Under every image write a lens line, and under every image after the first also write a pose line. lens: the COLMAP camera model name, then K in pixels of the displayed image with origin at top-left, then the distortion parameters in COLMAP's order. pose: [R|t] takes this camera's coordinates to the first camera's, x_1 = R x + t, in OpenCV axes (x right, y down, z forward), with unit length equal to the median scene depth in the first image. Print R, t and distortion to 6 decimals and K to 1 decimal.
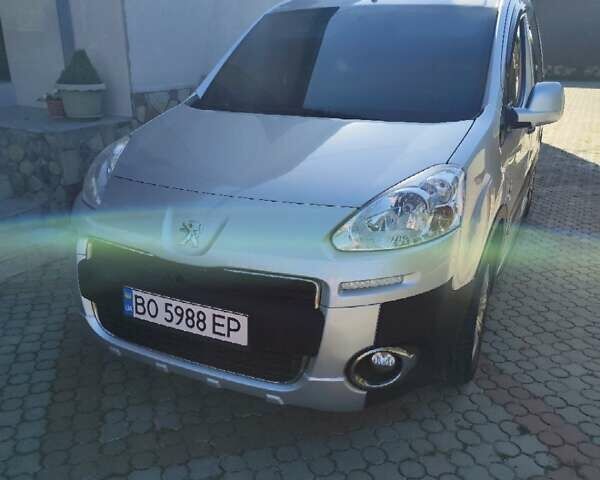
lens RADIAL K [[553.1, 0, 300.0], [0, 553.1, 240.0], [0, 0, 1]] dist [0.056226, -0.088254]
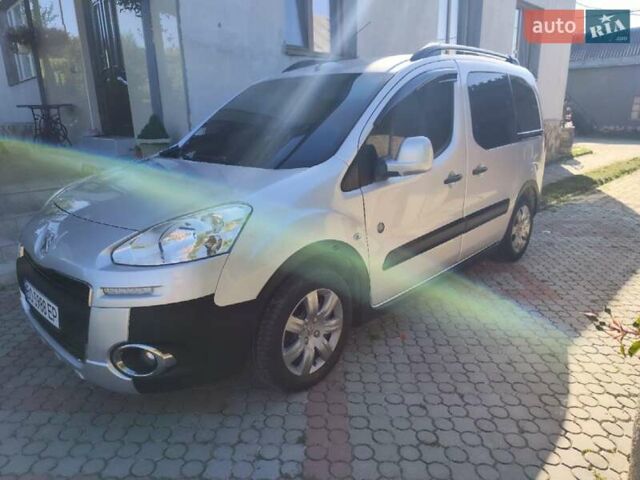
lens RADIAL K [[444.9, 0, 320.0], [0, 444.9, 240.0], [0, 0, 1]] dist [0.032672, -0.060617]
pose [[0.954673, 0.069241, -0.289491, 0.761288], [-0.086119, 0.995224, -0.045960, -0.024830], [0.284926, 0.068808, 0.956077, 0.139412]]
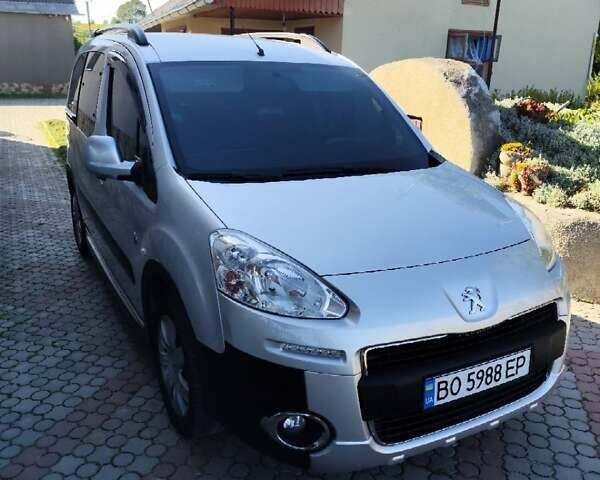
lens RADIAL K [[553.1, 0, 300.0], [0, 553.1, 240.0], [0, 0, 1]] dist [0.056226, -0.088254]
pose [[0.584864, -0.235043, 0.776330, -1.188783], [0.251323, 0.962506, 0.102071, -0.313462], [-0.771214, 0.135412, 0.622007, 0.580201]]
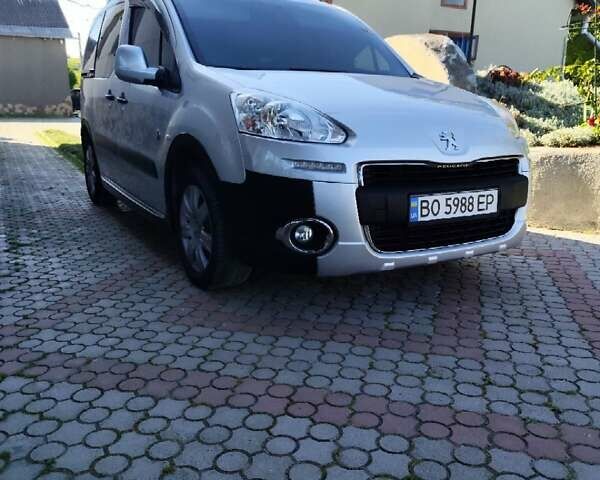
lens RADIAL K [[553.1, 0, 300.0], [0, 553.1, 240.0], [0, 0, 1]] dist [0.056226, -0.088254]
pose [[0.566013, -0.195260, 0.800939, -1.473641], [0.258525, 0.964579, 0.052457, 0.054059], [-0.782812, 0.177371, 0.596444, 0.542551]]
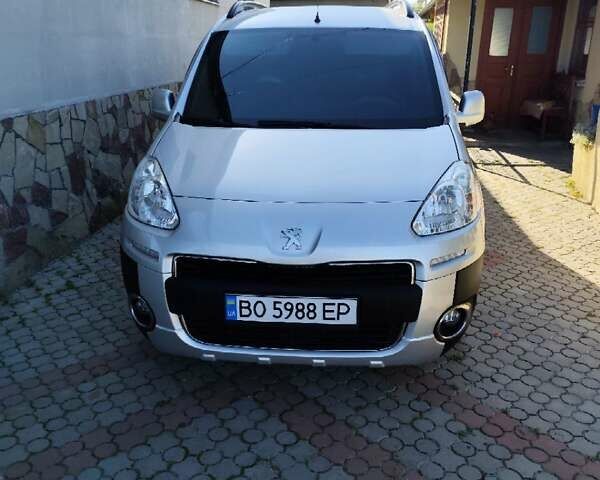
lens RADIAL K [[553.1, 0, 300.0], [0, 553.1, 240.0], [0, 0, 1]] dist [0.056226, -0.088254]
pose [[0.929726, -0.126915, 0.345690, -0.581710], [0.125324, 0.991747, 0.027050, -0.037047], [-0.346270, 0.018174, 0.937959, -0.087657]]
